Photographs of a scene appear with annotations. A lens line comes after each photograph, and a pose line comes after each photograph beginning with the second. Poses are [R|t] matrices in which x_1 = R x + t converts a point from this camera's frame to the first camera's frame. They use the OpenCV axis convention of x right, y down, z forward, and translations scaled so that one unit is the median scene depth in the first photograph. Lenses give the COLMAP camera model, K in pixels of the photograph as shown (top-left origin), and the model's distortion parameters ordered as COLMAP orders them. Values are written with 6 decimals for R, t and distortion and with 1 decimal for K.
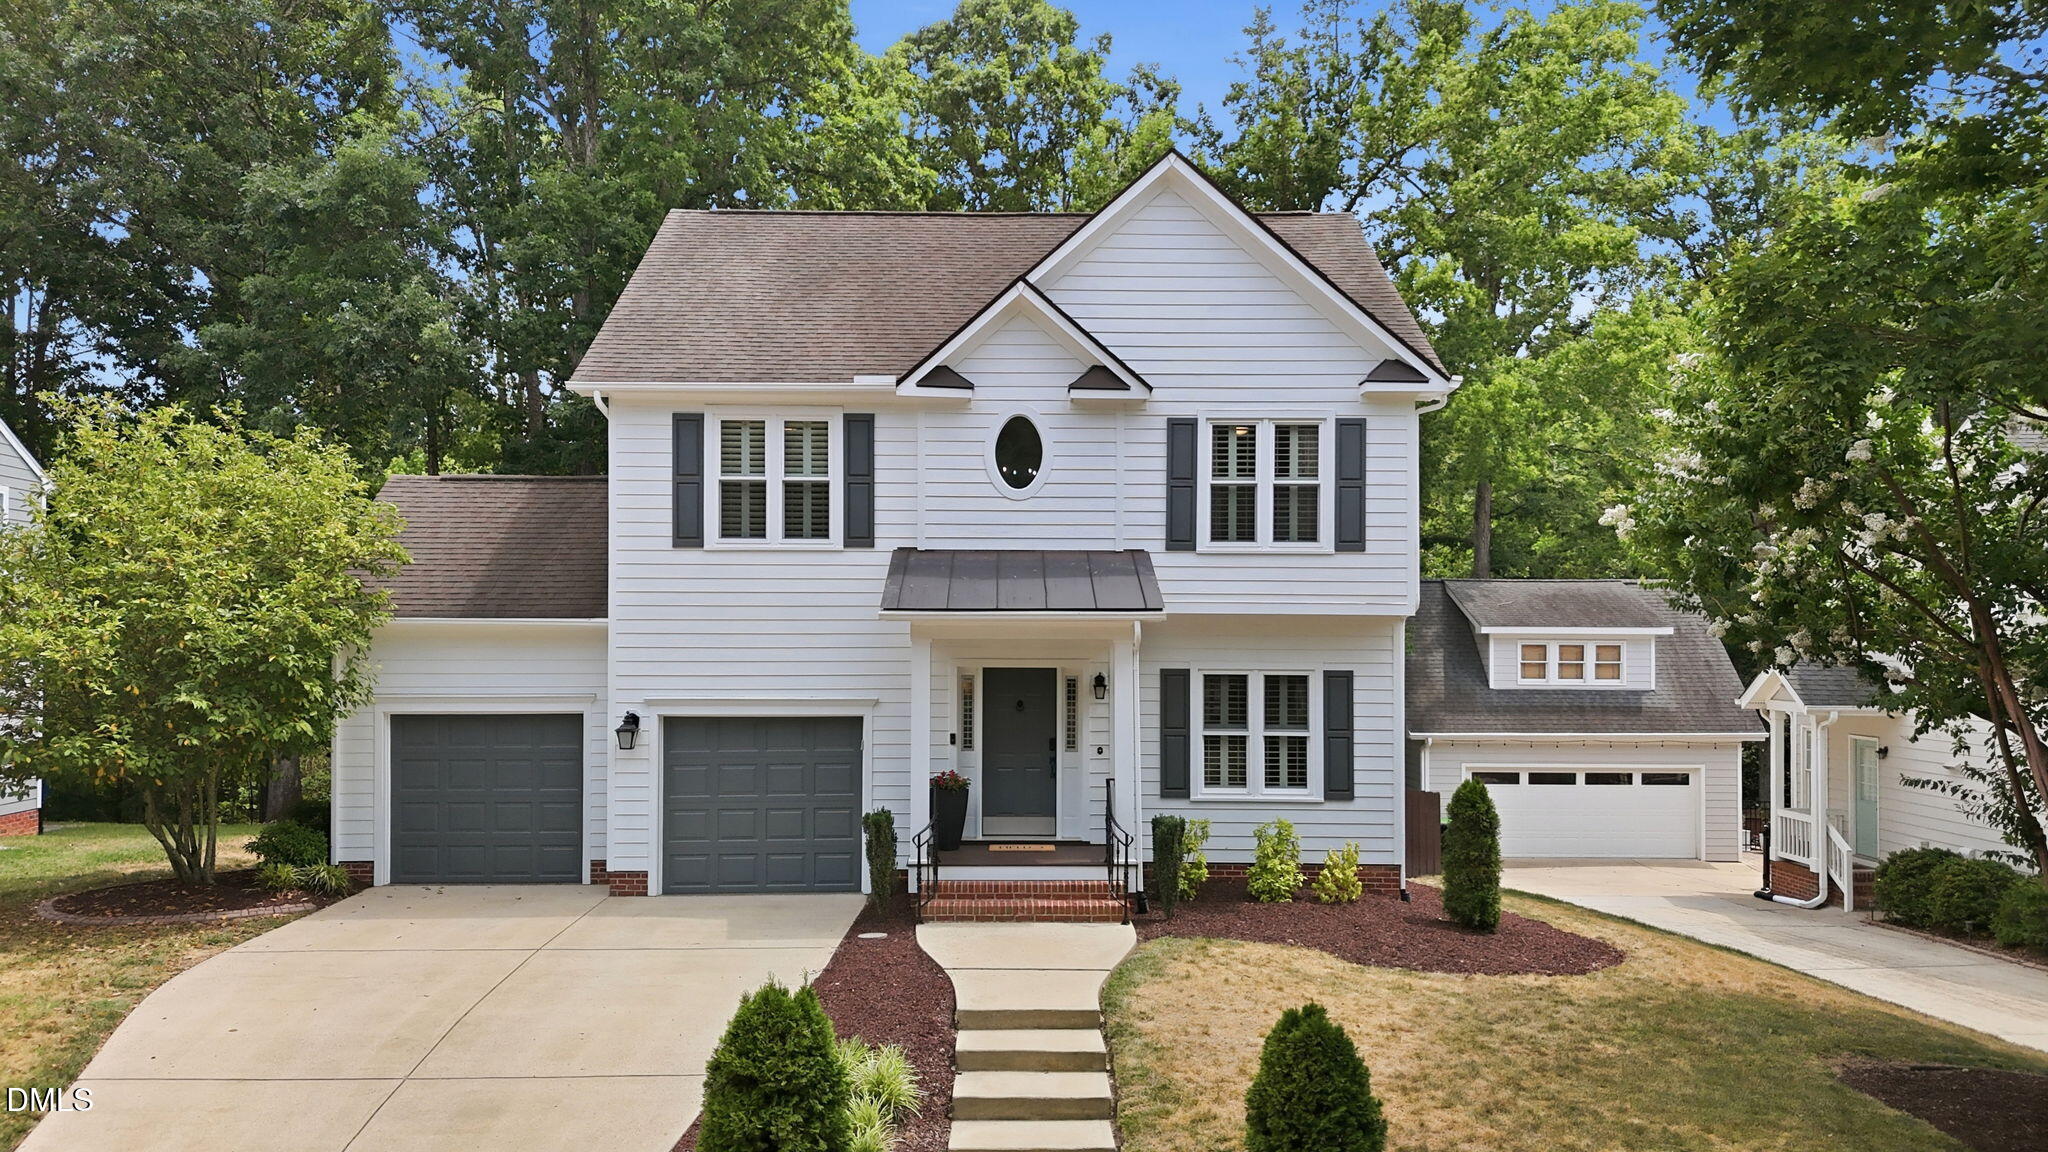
lens RADIAL K [[1518.0, 0, 1037.1], [0, 1518.0, 592.1], [0, 0, 1]] dist [0.051172, -0.027552]
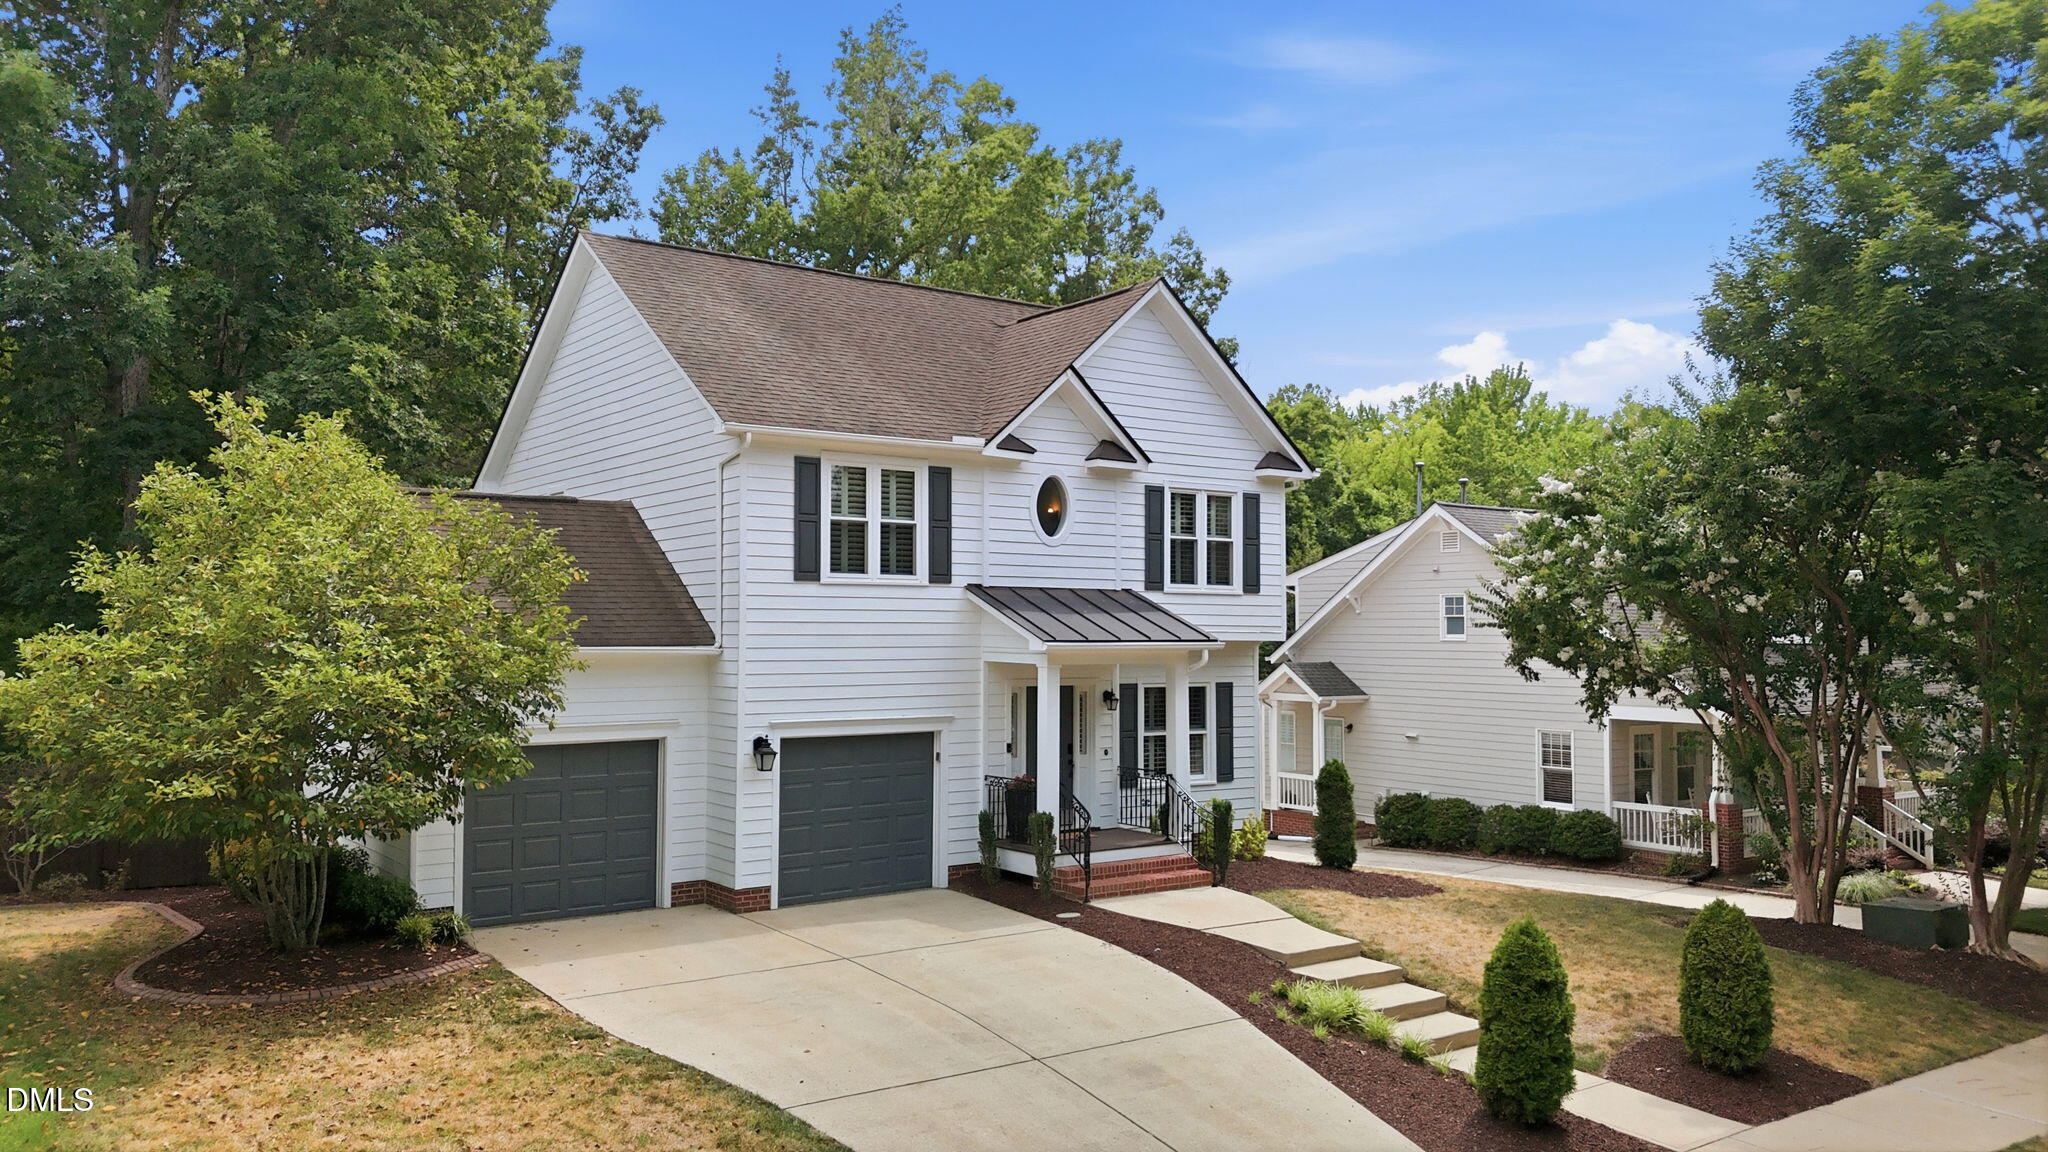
lens RADIAL K [[1518.0, 0, 1037.1], [0, 1518.0, 554.4], [0, 0, 1]] dist [0.051172, -0.027552]
pose [[0.815257, 0.029094, 0.578368, -0.718505], [-0.007124, 0.999165, -0.040219, -0.005669], [-0.579055, 0.028669, 0.814784, 0.023981]]
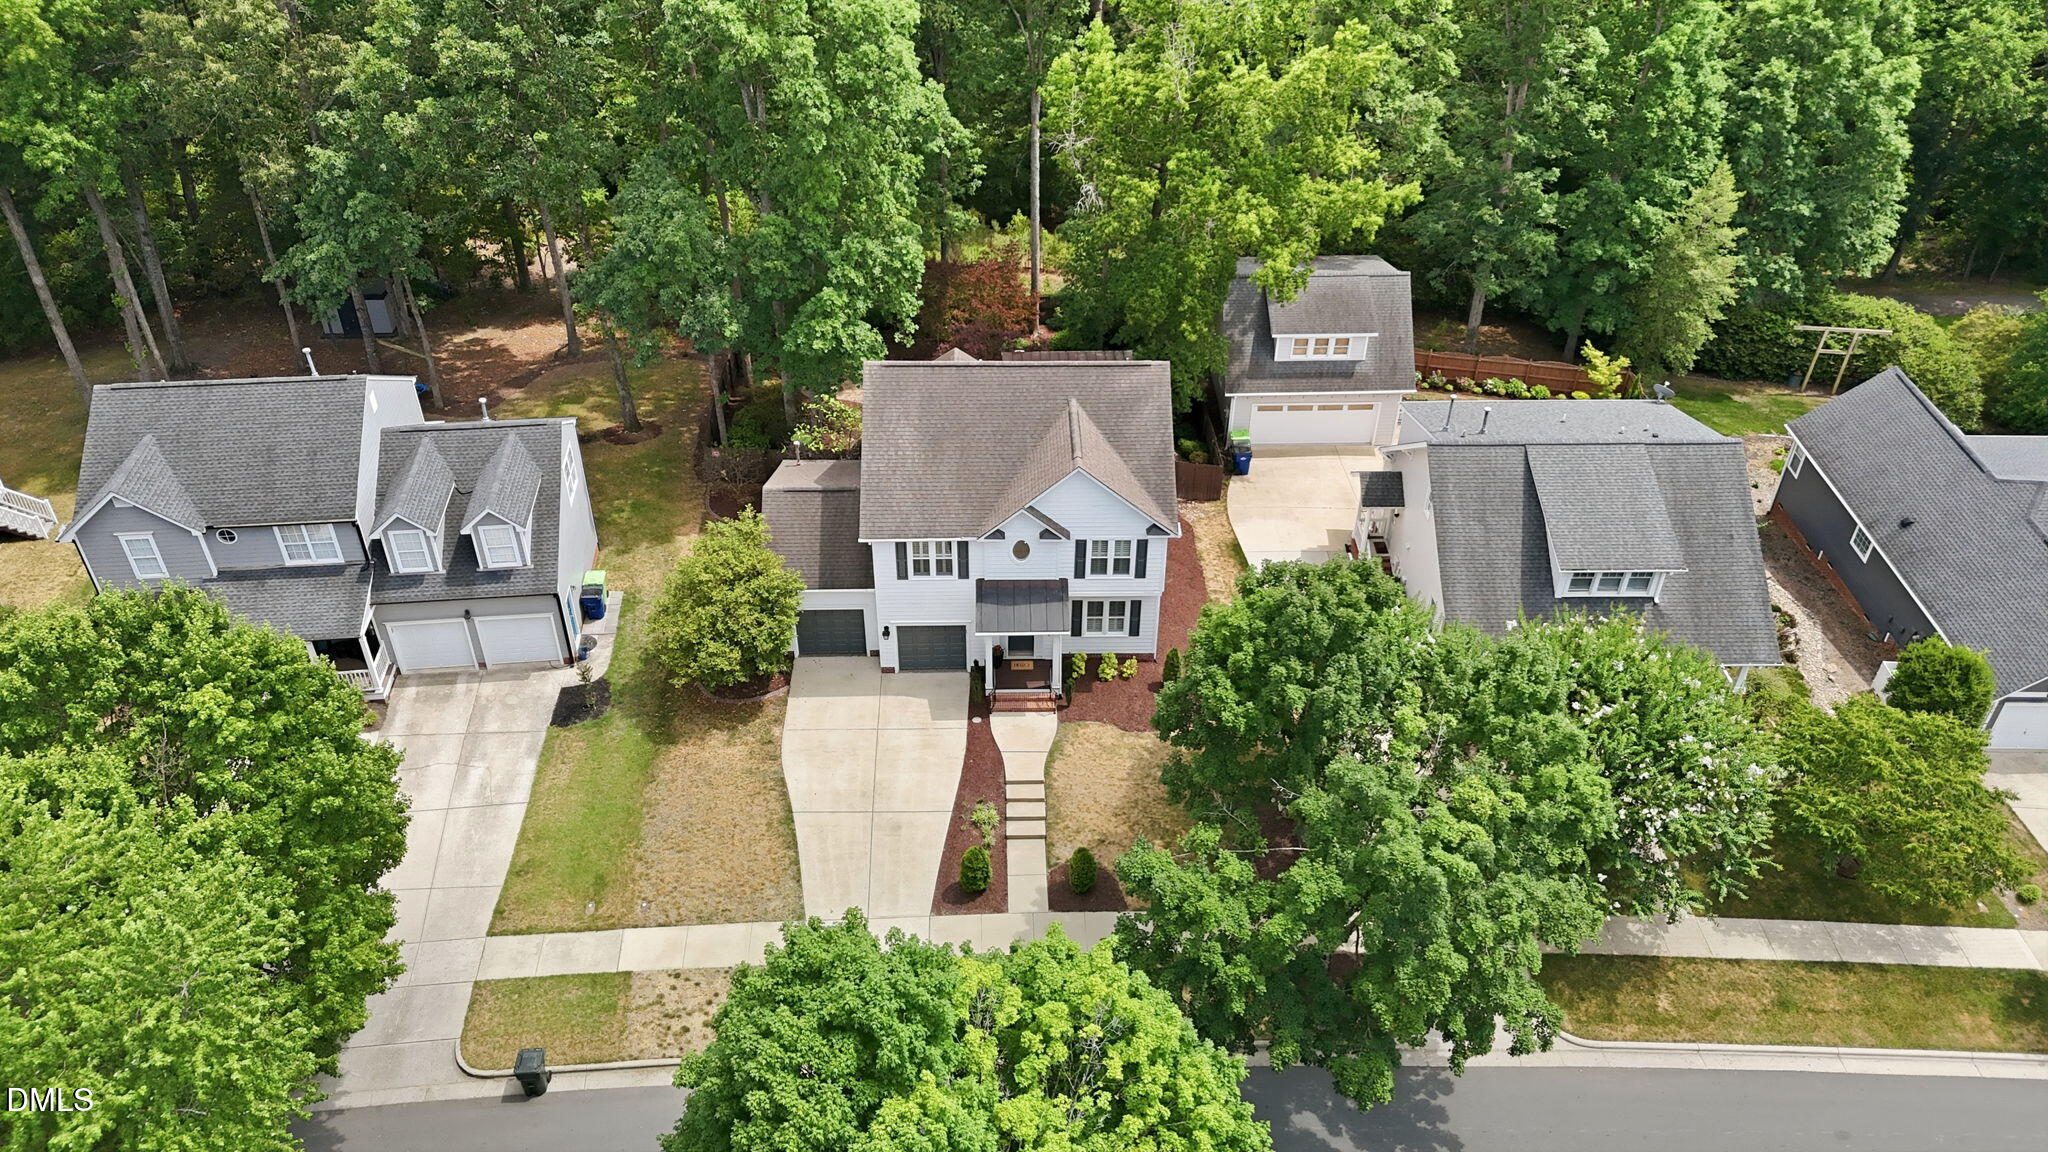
lens RADIAL K [[1518.0, 0, 1017.9], [0, 1518.0, 577.9], [0, 0, 1]] dist [0.051172, -0.027552]
pose [[0.999996, -0.002985, -0.000033, -0.017950], [0.002363, 0.784705, 0.619864, -1.755071], [-0.001824, -0.619862, 0.784709, -1.185642]]
